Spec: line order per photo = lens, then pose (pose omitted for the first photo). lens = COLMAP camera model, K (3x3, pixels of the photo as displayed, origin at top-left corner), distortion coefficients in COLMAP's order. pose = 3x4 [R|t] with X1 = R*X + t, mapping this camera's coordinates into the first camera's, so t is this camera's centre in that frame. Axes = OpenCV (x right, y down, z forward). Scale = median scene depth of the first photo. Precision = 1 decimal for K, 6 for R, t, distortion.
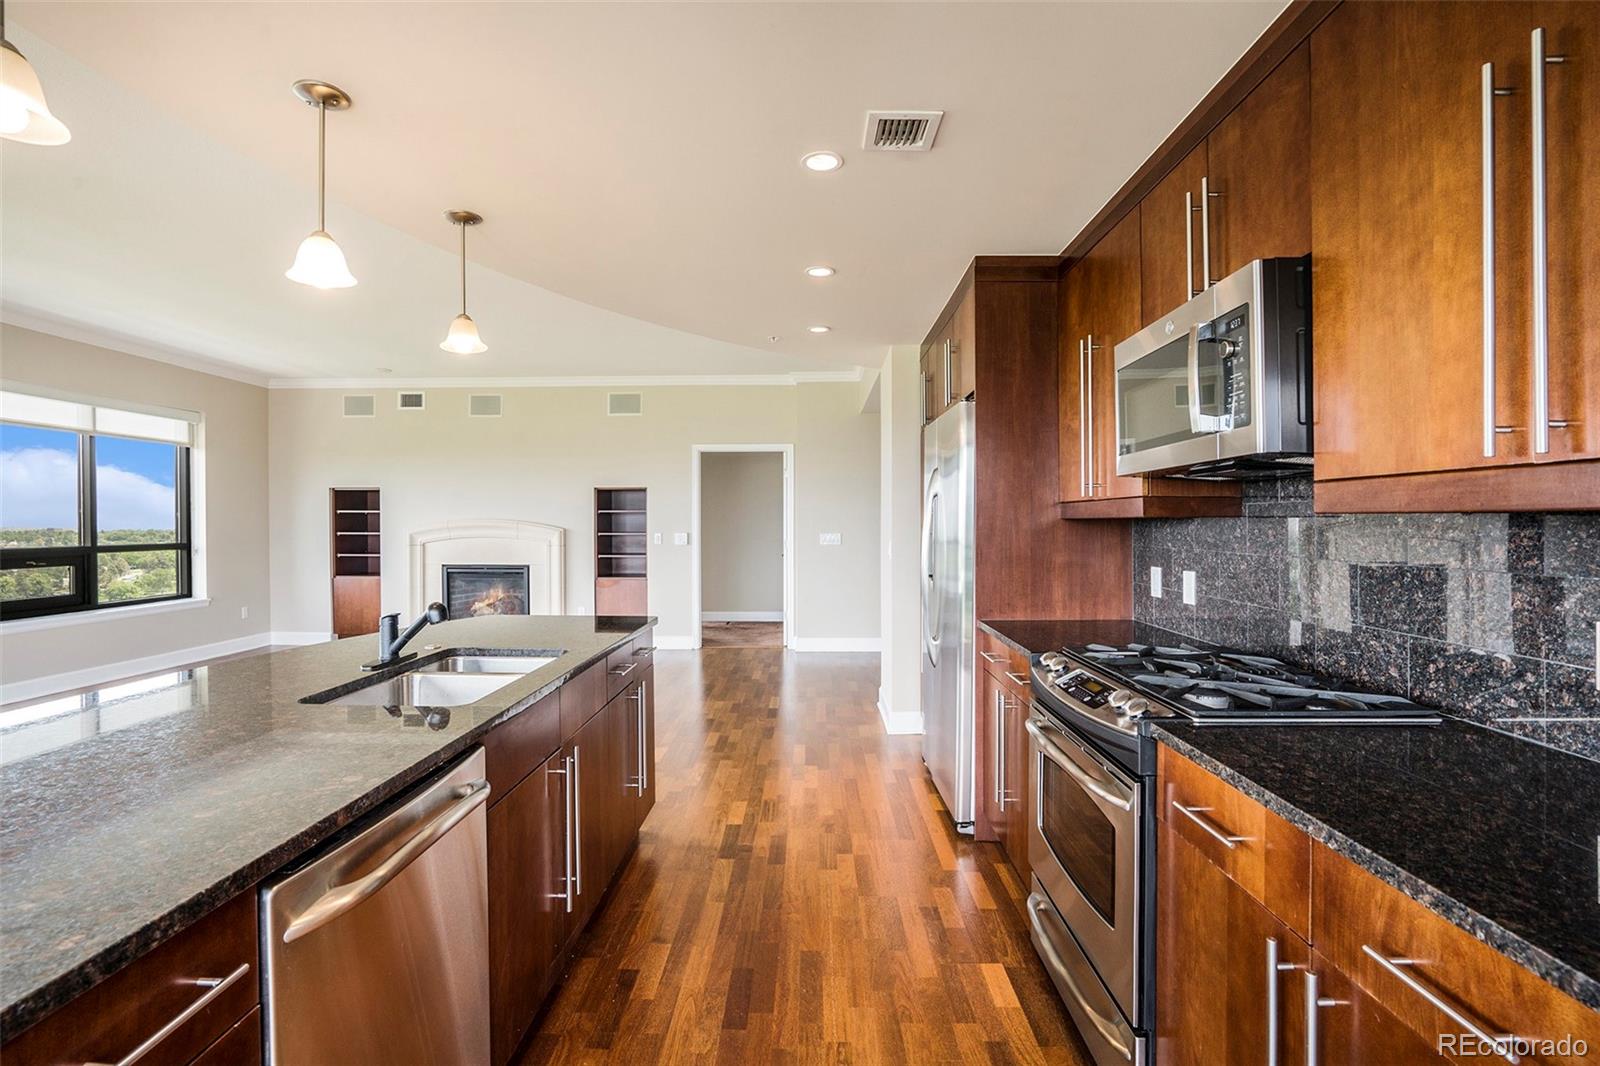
lens RADIAL K [[731.2, 0, 799.8], [0, 731.2, 528.0], [0, 0, 1]] dist [-0.065727, 0.021749]
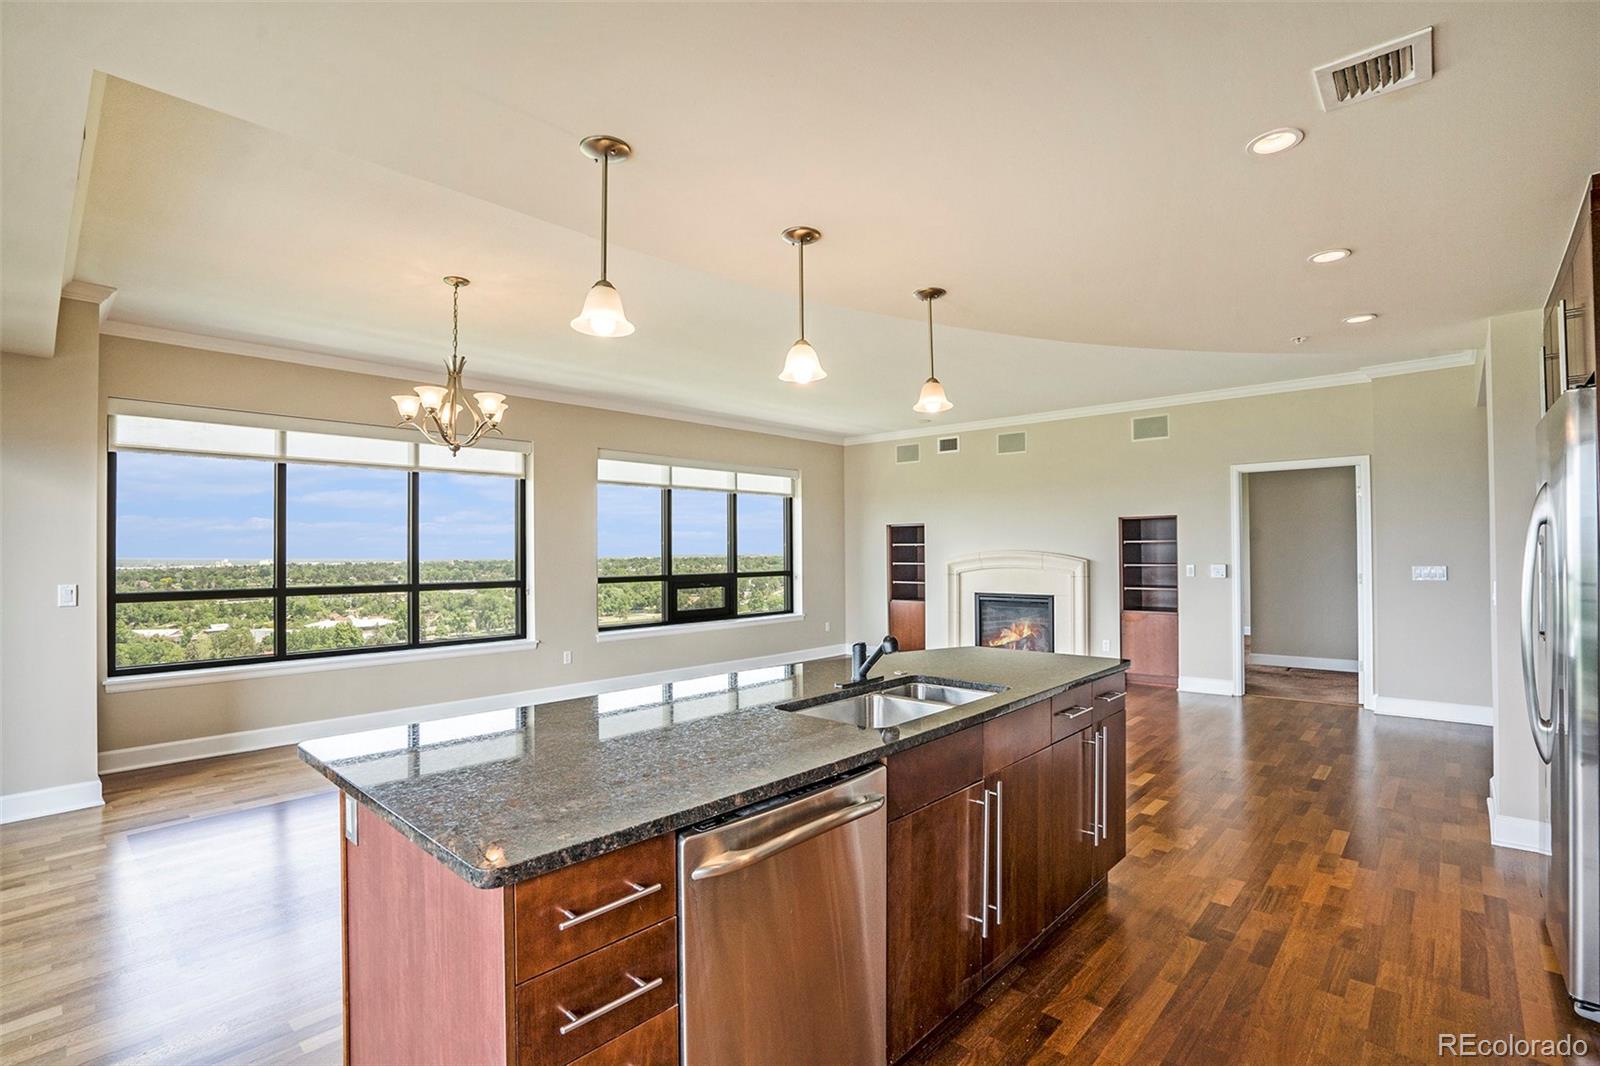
lens RADIAL K [[731.8, 0, 809.8], [0, 731.8, 535.7], [0, 0, 1]] dist [-0.064222, 0.021113]
pose [[0.750311, -0.019311, -0.660803, 0.107601], [0.002561, 0.999651, -0.026304, -0.016035], [0.661080, 0.018044, 0.750098, 0.013856]]
